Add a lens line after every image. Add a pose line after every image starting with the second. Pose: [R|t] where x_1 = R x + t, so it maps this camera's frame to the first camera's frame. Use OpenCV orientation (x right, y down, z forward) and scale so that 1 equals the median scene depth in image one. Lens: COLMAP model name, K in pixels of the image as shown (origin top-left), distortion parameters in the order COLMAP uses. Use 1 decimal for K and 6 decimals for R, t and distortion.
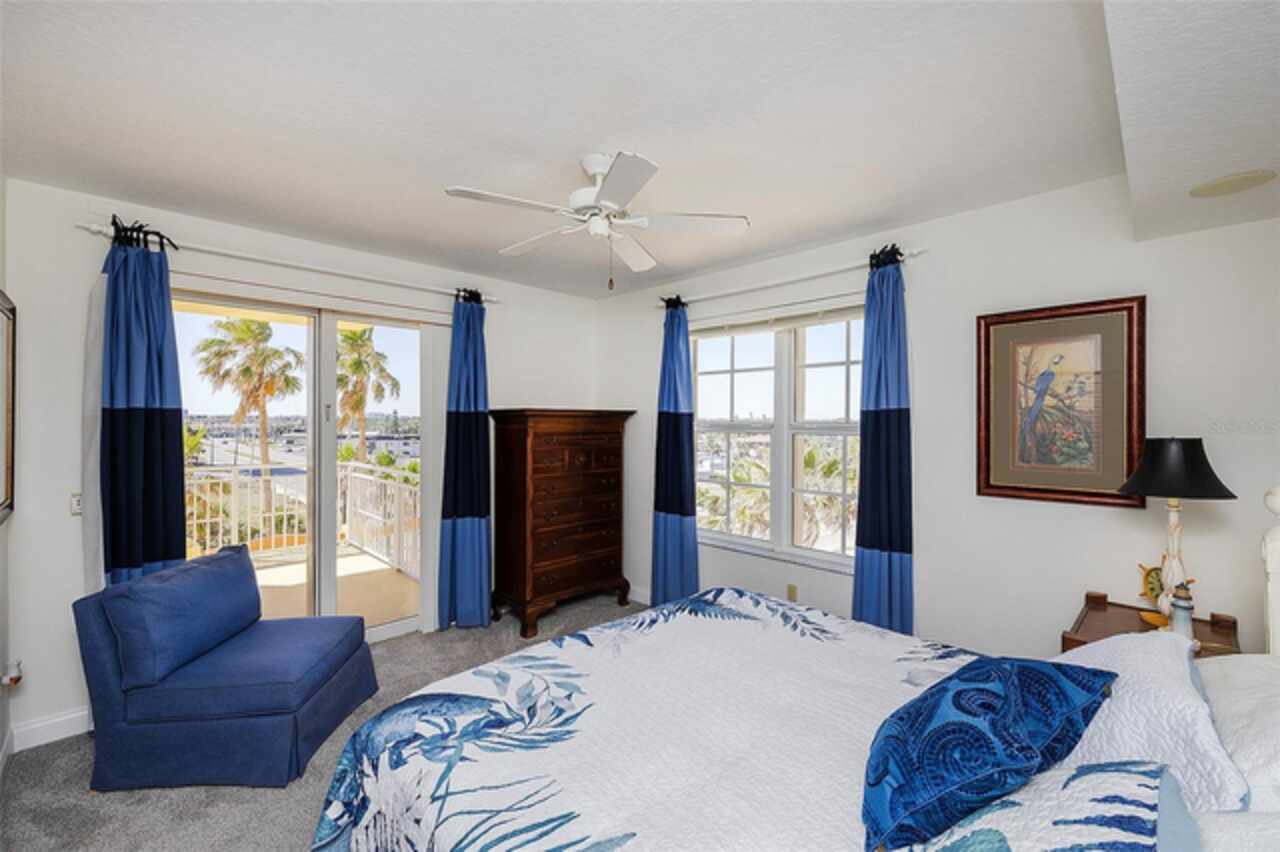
lens RADIAL K [[523.9, 0, 634.2], [0, 523.9, 425.2], [0, 0, 1]] dist [-0.003643, -0.000233]
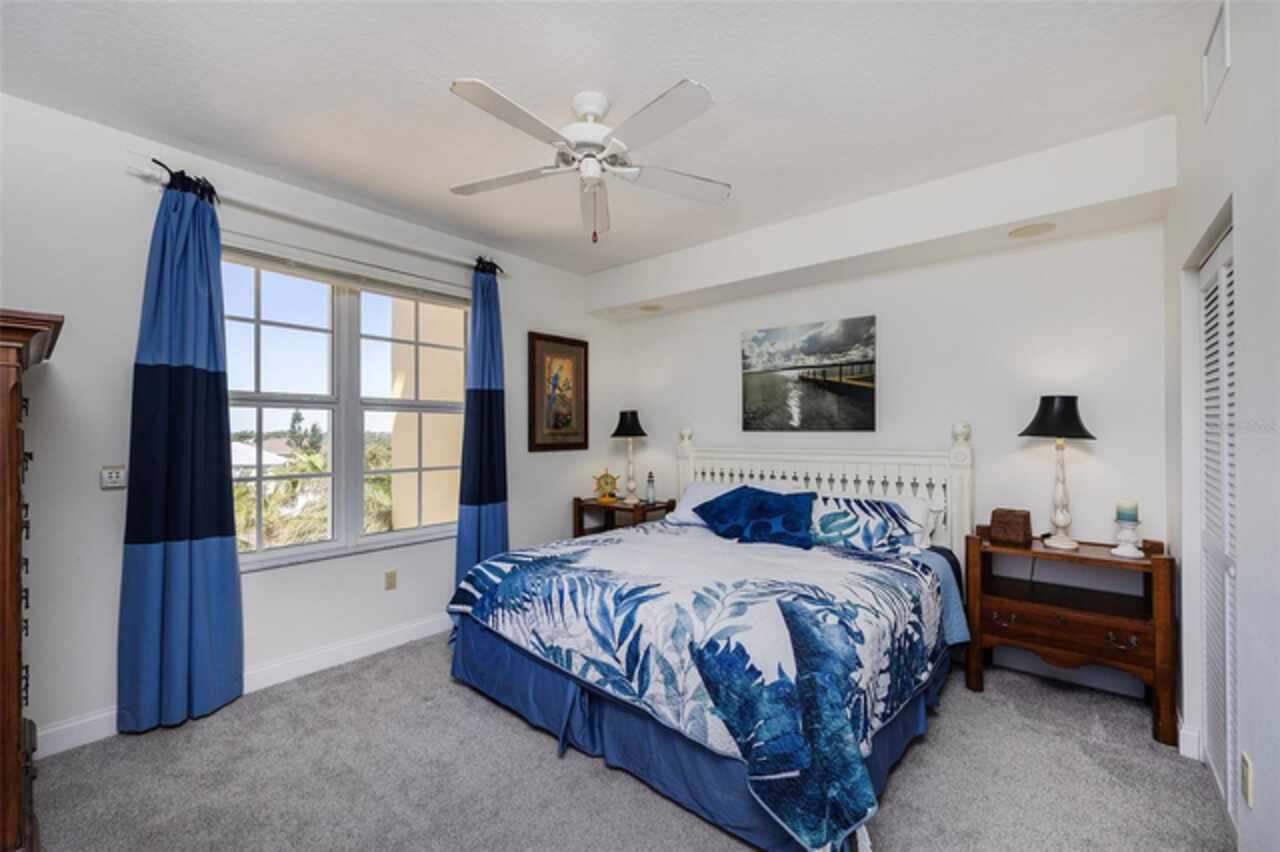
lens RADIAL K [[523.9, 0, 633.3], [0, 523.9, 424.3], [0, 0, 1]] dist [-0.003643, -0.000233]
pose [[-0.095954, 0.015157, 0.995270, -0.948819], [0.011509, 0.999834, -0.014117, 0.088635], [-0.995319, 0.010100, -0.096112, 0.954051]]
